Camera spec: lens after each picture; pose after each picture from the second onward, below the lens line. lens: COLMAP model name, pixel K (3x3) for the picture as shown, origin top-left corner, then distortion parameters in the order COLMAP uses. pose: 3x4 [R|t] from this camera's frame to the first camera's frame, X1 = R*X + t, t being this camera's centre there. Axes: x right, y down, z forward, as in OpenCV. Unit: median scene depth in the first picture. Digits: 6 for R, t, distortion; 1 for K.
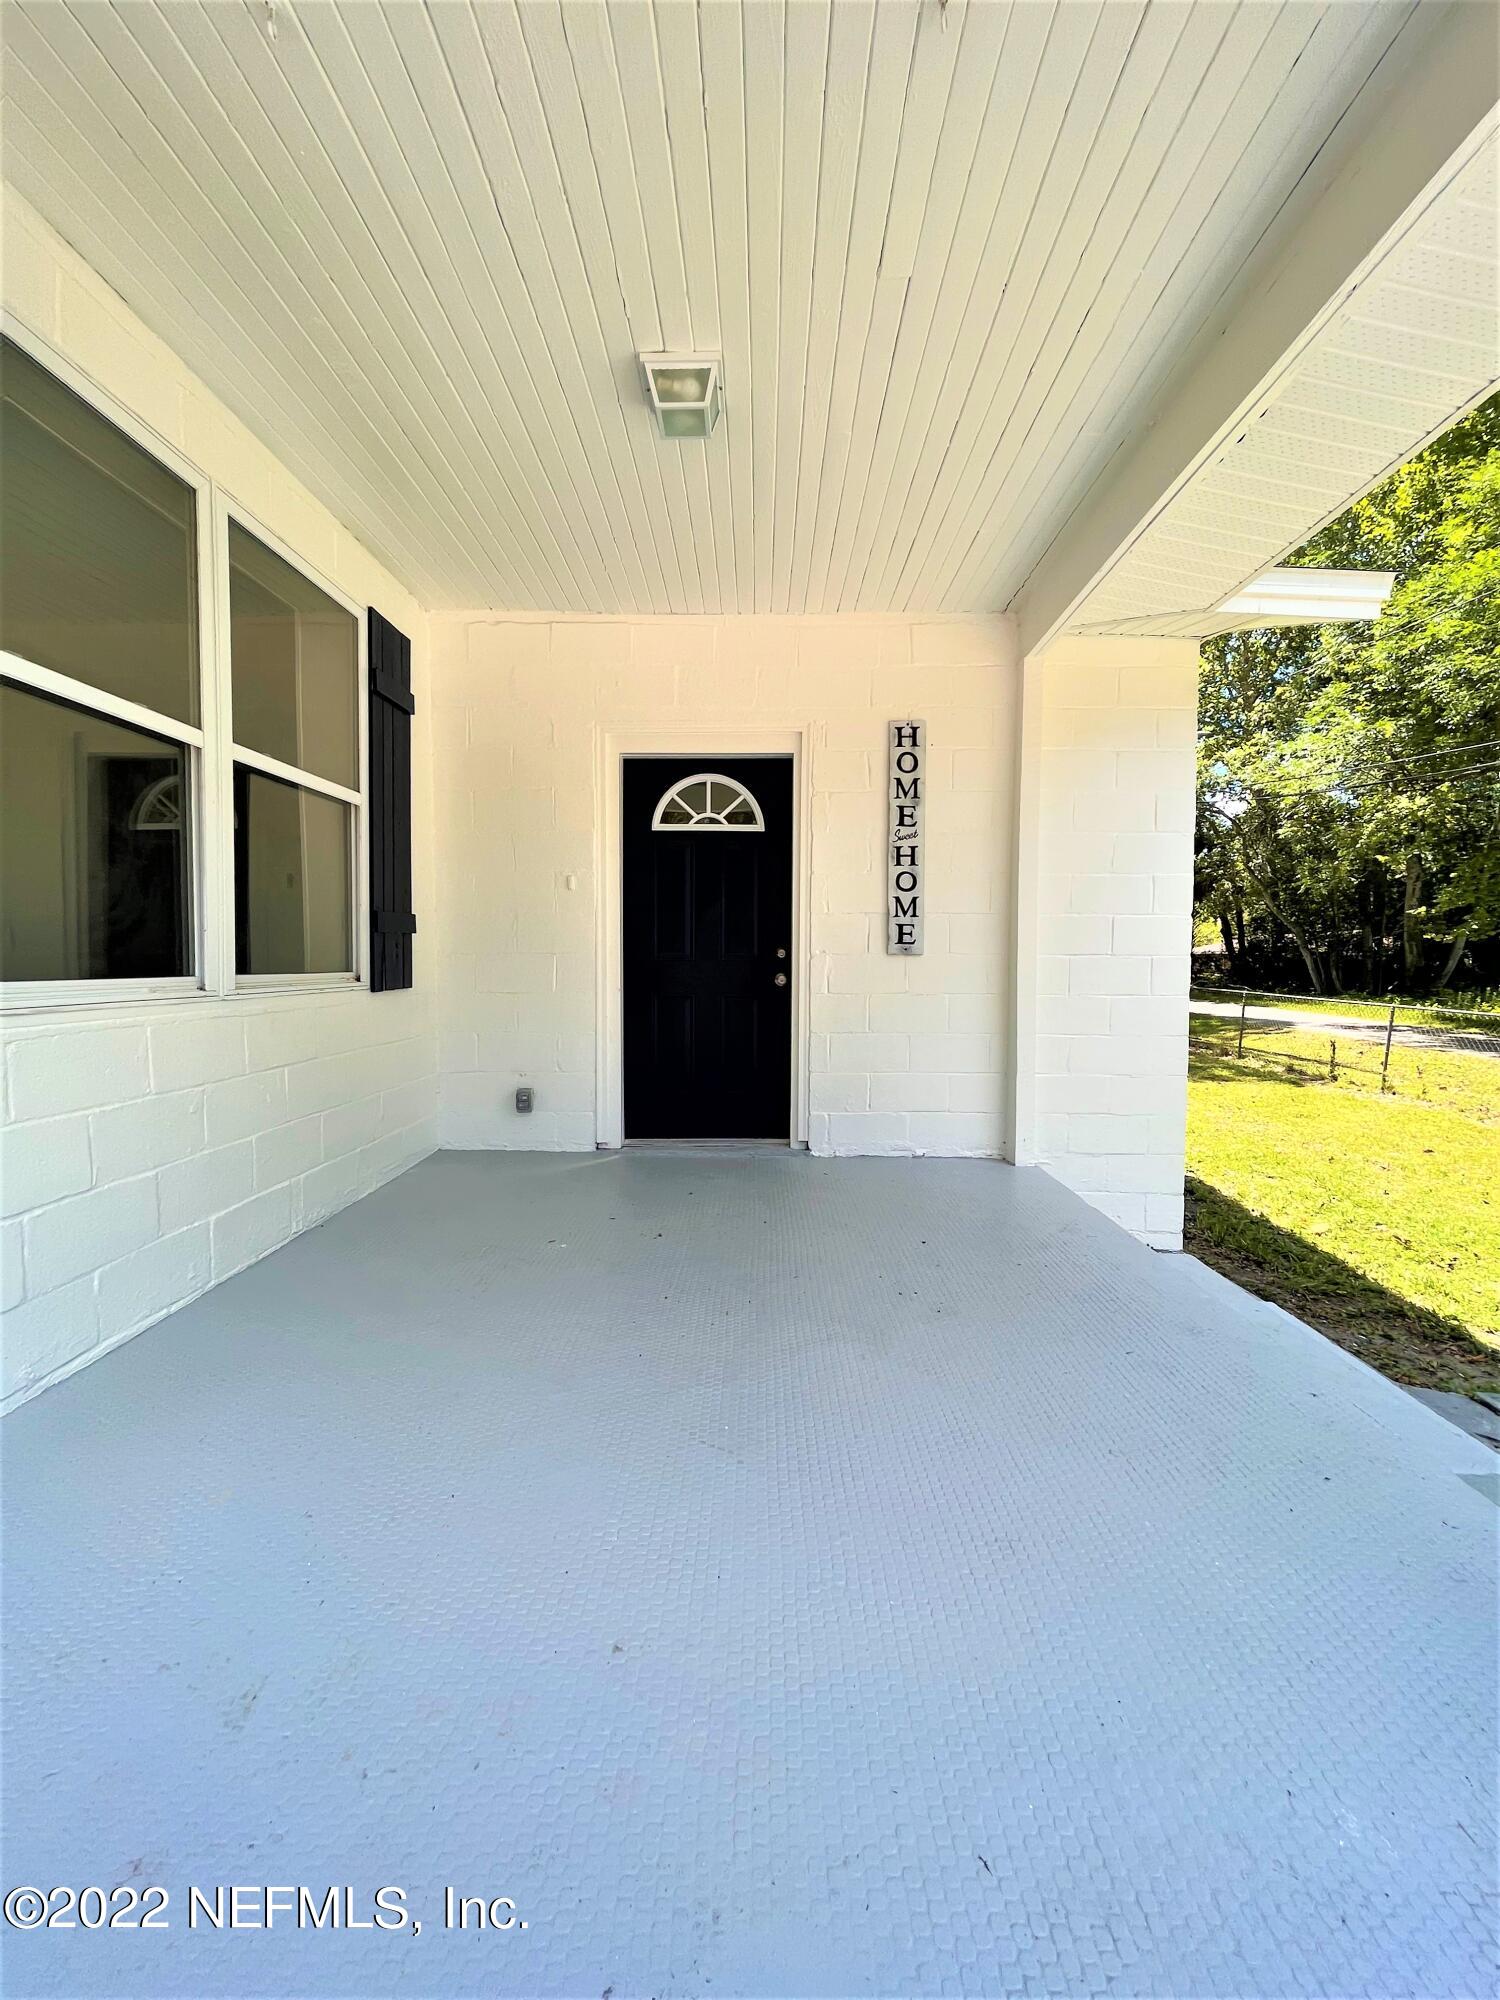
lens RADIAL K [[812.9, 0, 762.8], [0, 812.9, 994.1], [0, 0, 1]] dist [-0.004398, 0.000321]
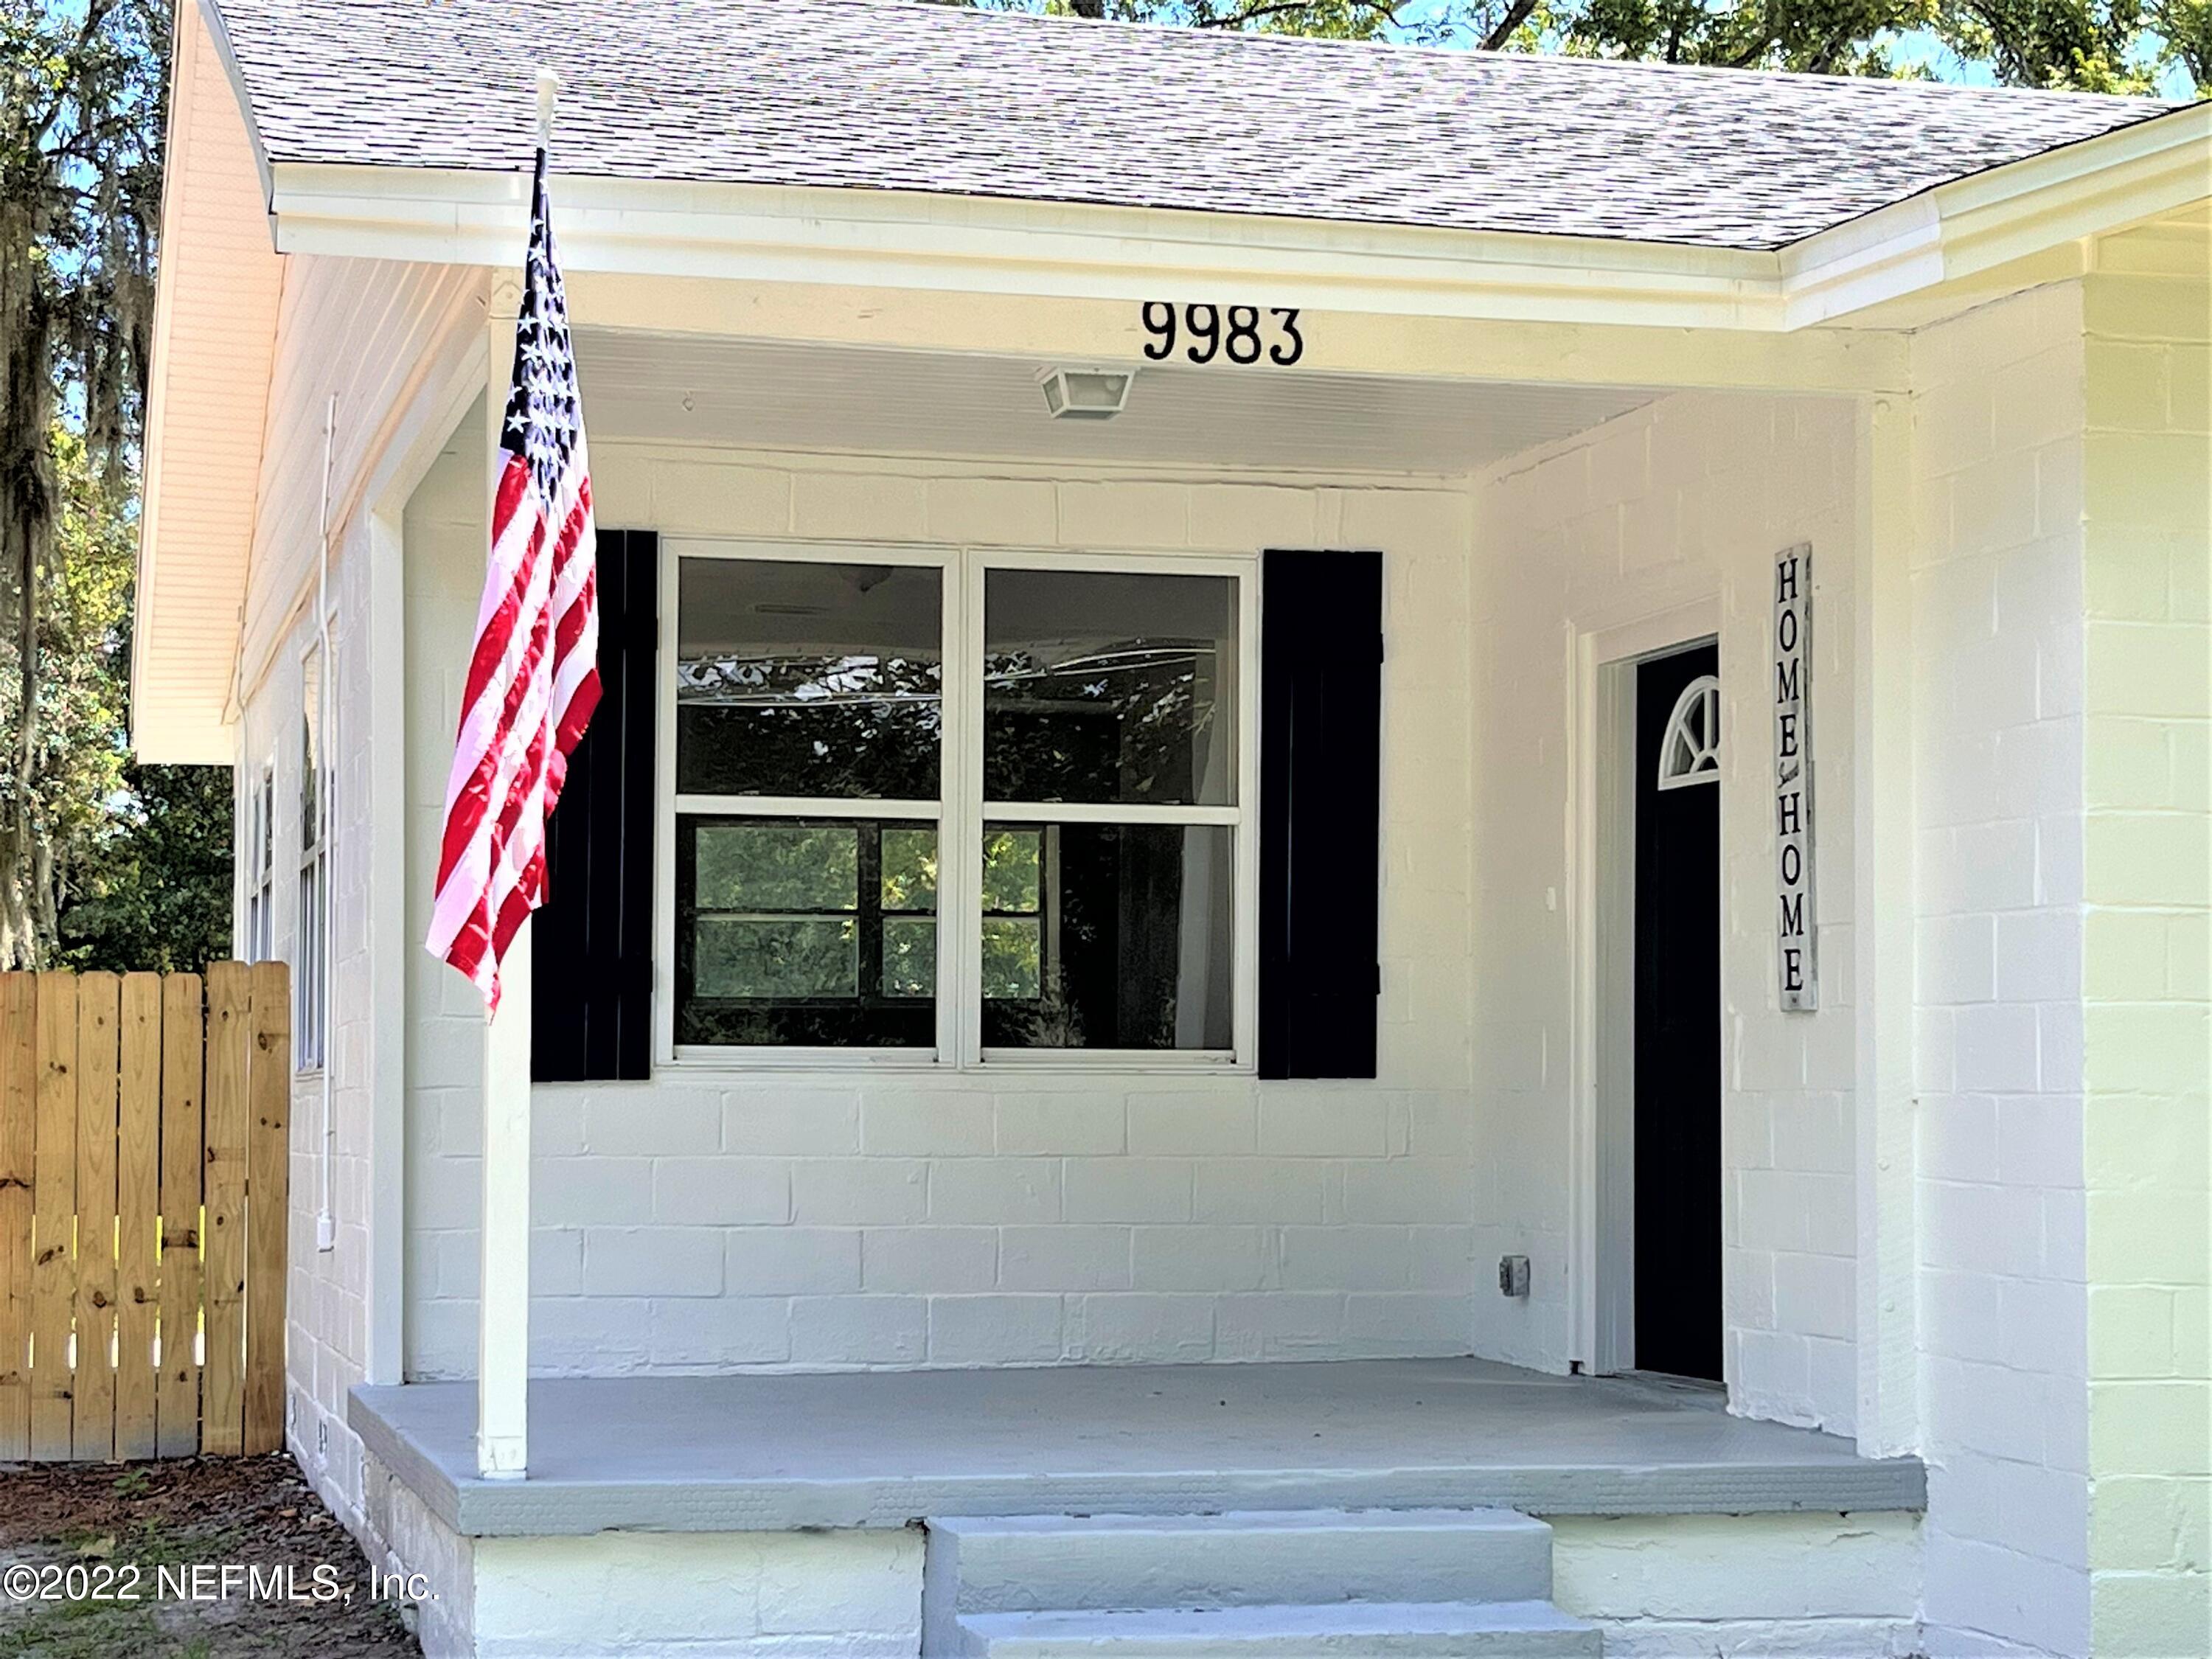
lens RADIAL K [[4059.9, 0, 1095.7], [0, 4059.9, 824.5], [0, 0, 1]] dist [0.058455, 0.000000]
pose [[0.256796, -0.064981, -0.964279, 2.498370], [-0.046499, 0.995751, -0.079485, 0.055693], [0.965346, 0.065250, 0.252683, -0.045334]]
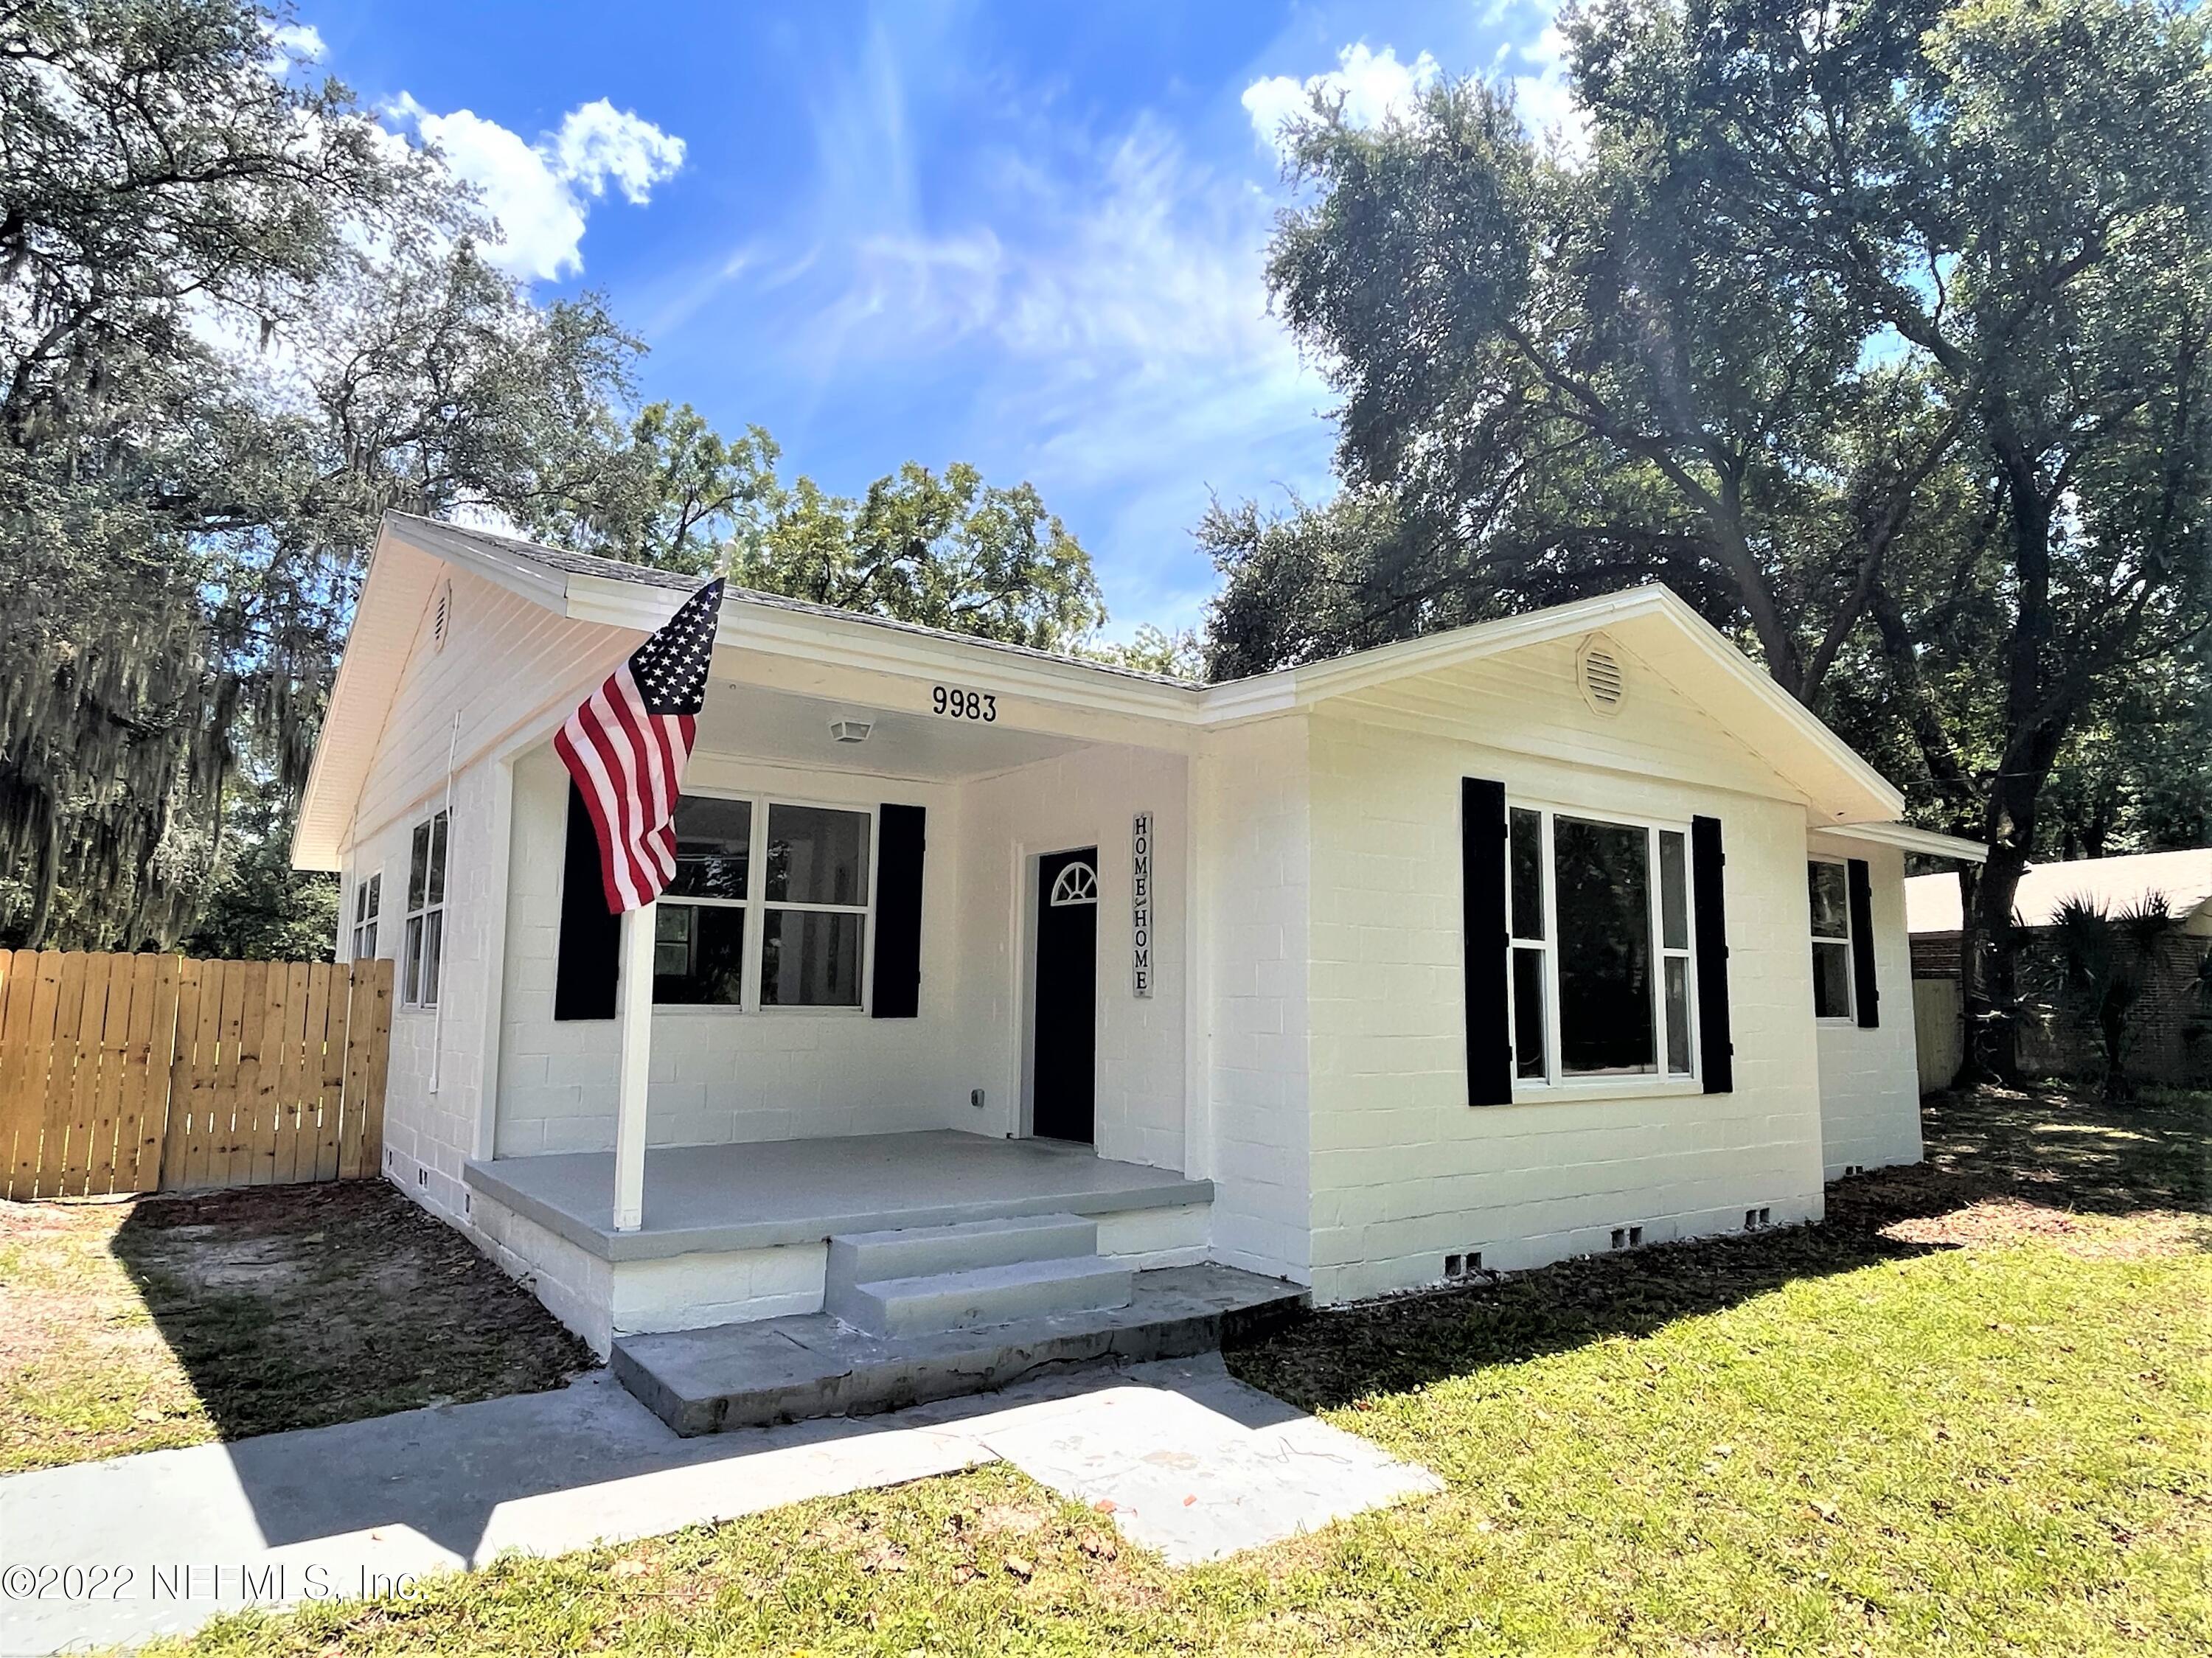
lens RADIAL K [[1292.4, 0, 1108.3], [0, 1292.4, 845.6], [0, 0, 1]] dist [-0.005015, 0.000060]
pose [[0.599772, -0.092594, -0.794795, 1.764355], [-0.043925, 0.987974, -0.148247, 0.018165], [0.798964, 0.123826, 0.588493, -0.237098]]
